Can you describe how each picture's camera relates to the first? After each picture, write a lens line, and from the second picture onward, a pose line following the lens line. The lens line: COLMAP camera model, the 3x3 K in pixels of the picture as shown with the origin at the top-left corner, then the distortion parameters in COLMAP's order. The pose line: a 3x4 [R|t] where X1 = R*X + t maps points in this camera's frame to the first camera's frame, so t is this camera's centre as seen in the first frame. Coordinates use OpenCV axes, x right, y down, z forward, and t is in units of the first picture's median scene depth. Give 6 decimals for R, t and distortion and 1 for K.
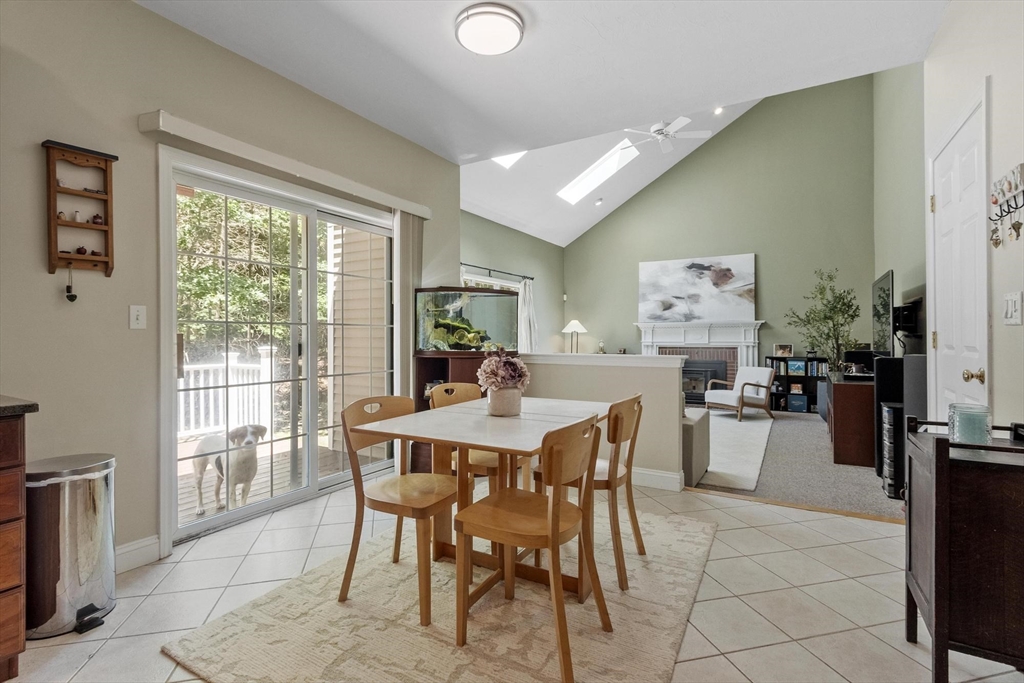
lens RADIAL K [[478.2, 0, 511.7], [0, 478.2, 334.7], [0, 0, 1]] dist [-0.000108, 0.000051]
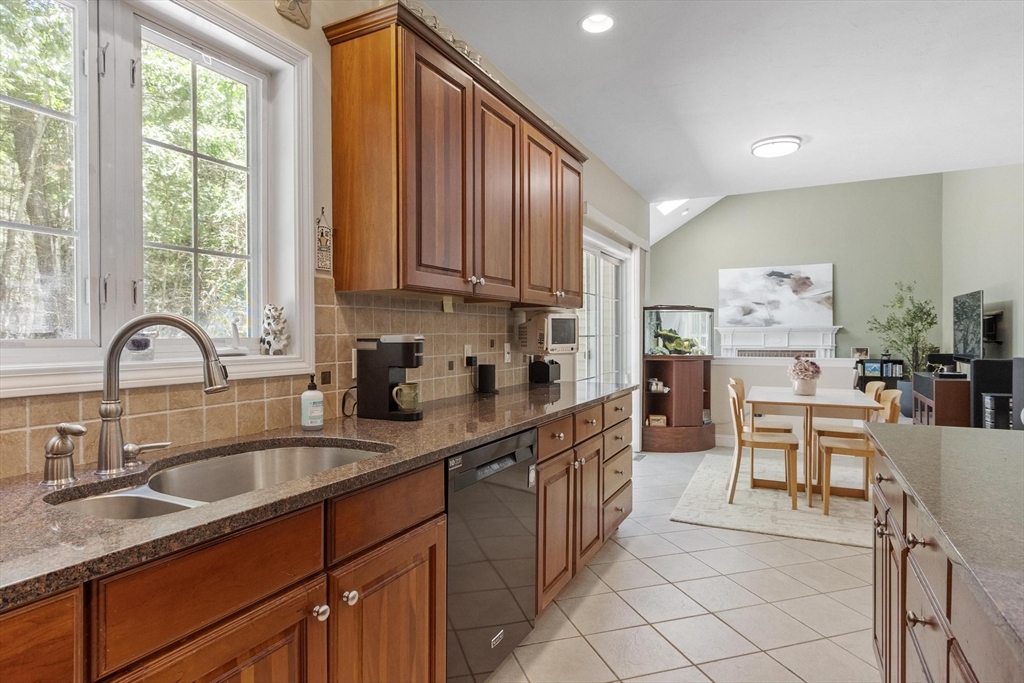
lens RADIAL K [[561.4, 0, 512.0], [0, 561.4, 341.5], [0, 0, 1]] dist [-0.000230, -0.000256]
pose [[0.997925, -0.001394, 0.064372, -0.311337], [0.000589, 0.999921, 0.012519, -0.010749], [-0.064384, -0.012455, 0.997847, -0.230668]]
